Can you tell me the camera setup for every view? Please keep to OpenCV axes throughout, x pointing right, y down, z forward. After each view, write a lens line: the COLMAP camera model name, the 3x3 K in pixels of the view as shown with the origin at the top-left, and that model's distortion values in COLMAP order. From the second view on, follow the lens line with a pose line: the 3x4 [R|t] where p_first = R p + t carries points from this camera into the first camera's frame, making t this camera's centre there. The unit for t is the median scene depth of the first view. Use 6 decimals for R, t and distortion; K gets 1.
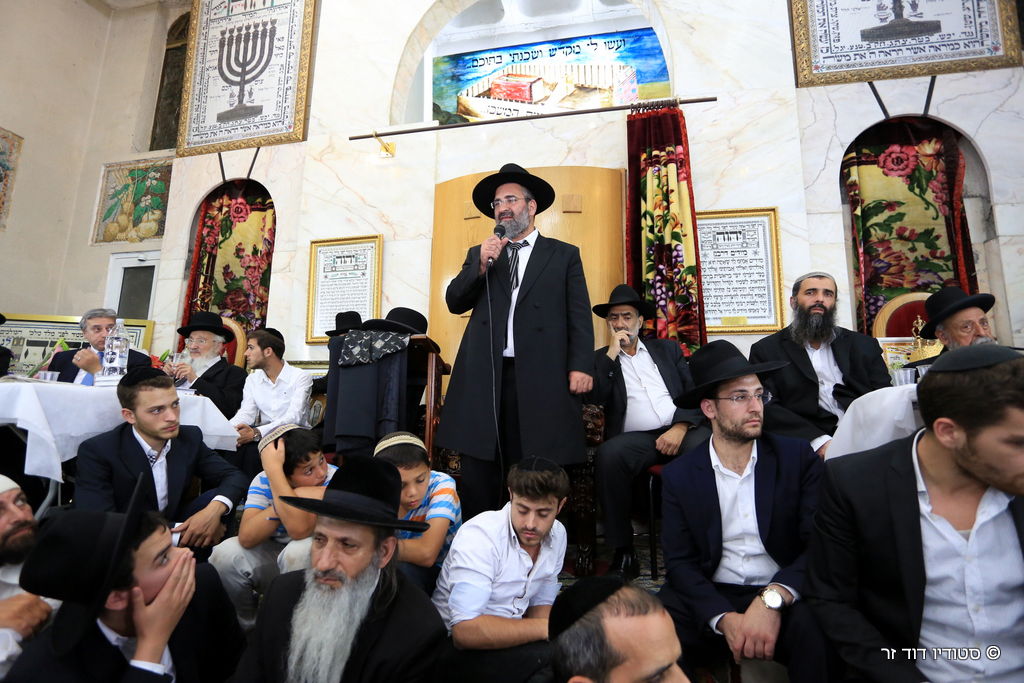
lens RADIAL K [[514.7, 0, 514.7], [0, 514.7, 345.6], [0, 0, 1]] dist [-0.062188, 0.025739]
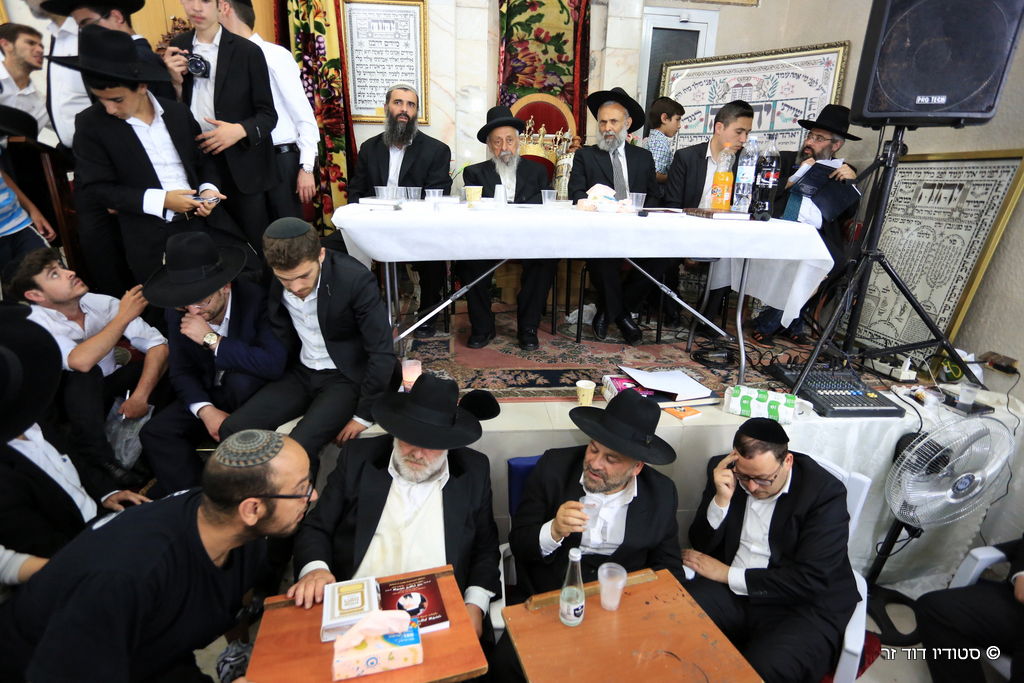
lens RADIAL K [[514.7, 0, 519.1], [0, 514.7, 344.3], [0, 0, 1]] dist [-0.062188, 0.025739]
pose [[0.956370, -0.082235, 0.280347, 0.347530], [-0.056995, 0.888618, 0.455092, -0.117283], [-0.286547, -0.451215, 0.845161, -0.275225]]
